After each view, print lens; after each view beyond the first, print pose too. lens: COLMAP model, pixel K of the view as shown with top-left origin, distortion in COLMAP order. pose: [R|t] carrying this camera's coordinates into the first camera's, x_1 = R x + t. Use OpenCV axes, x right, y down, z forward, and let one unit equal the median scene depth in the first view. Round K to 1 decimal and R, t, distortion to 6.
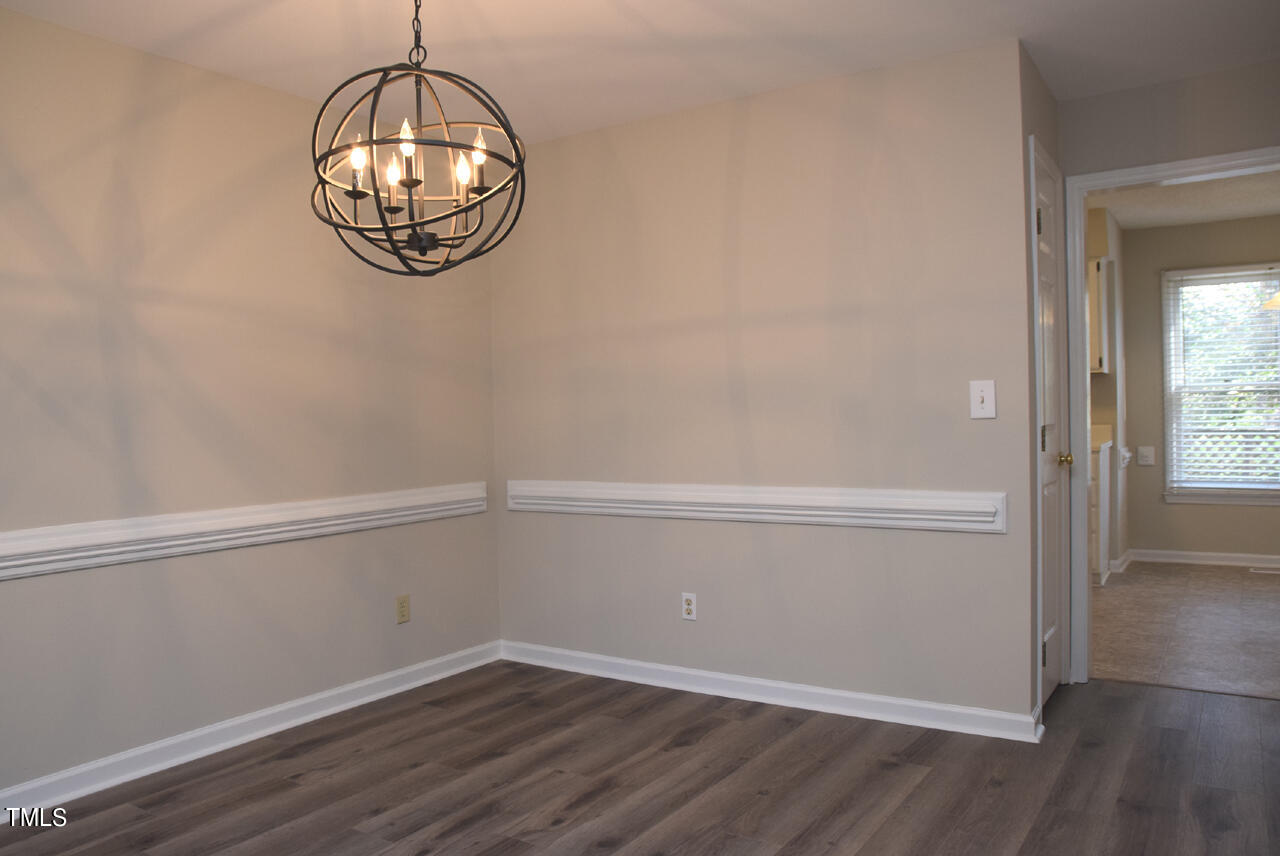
lens RADIAL K [[957.6, 0, 620.7], [0, 957.6, 418.8], [0, 0, 1]] dist [-0.126496, 0.096498]
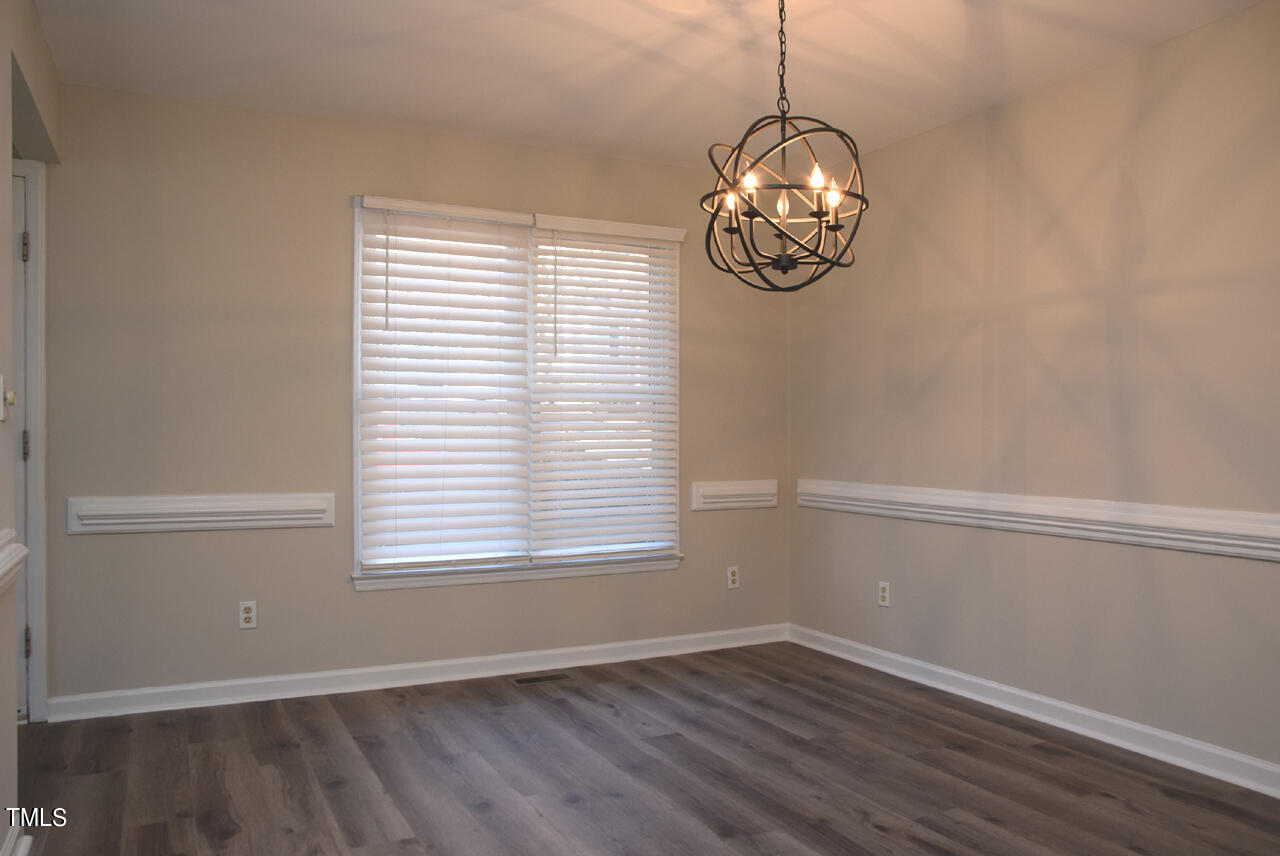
lens RADIAL K [[957.6, 0, 645.5], [0, 957.6, 420.4], [0, 0, 1]] dist [-0.126496, 0.096498]
pose [[-0.473396, 0.014982, -0.880722, 0.695692], [0.001533, 0.999868, 0.016185, -0.004546], [0.880848, 0.006312, -0.473356, 1.066237]]
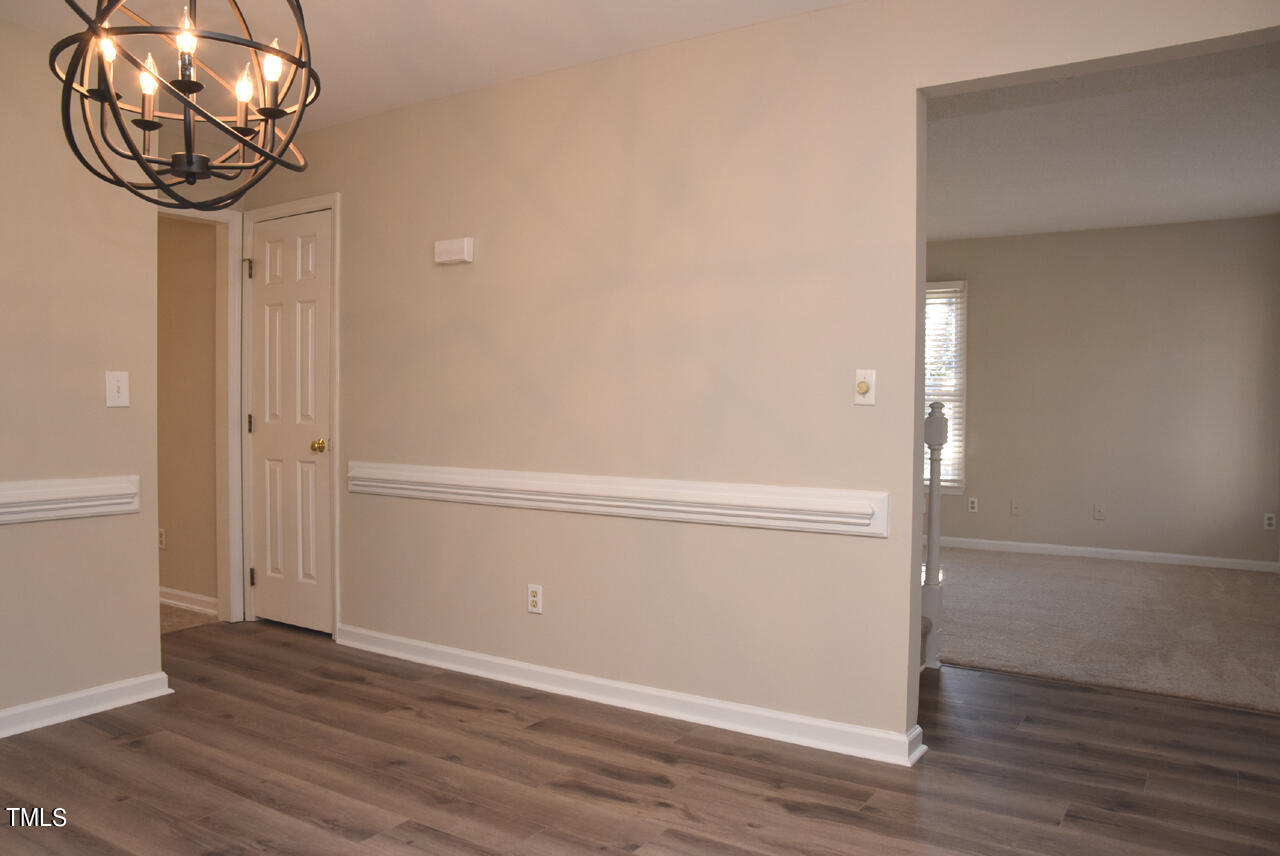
lens RADIAL K [[957.6, 0, 639.6], [0, 957.6, 431.5], [0, 0, 1]] dist [-0.126496, 0.096498]
pose [[-0.023796, -0.004352, 0.999707, -0.754211], [0.006548, 0.999968, 0.004509, 0.029375], [-0.999695, 0.006653, -0.023767, 0.485883]]
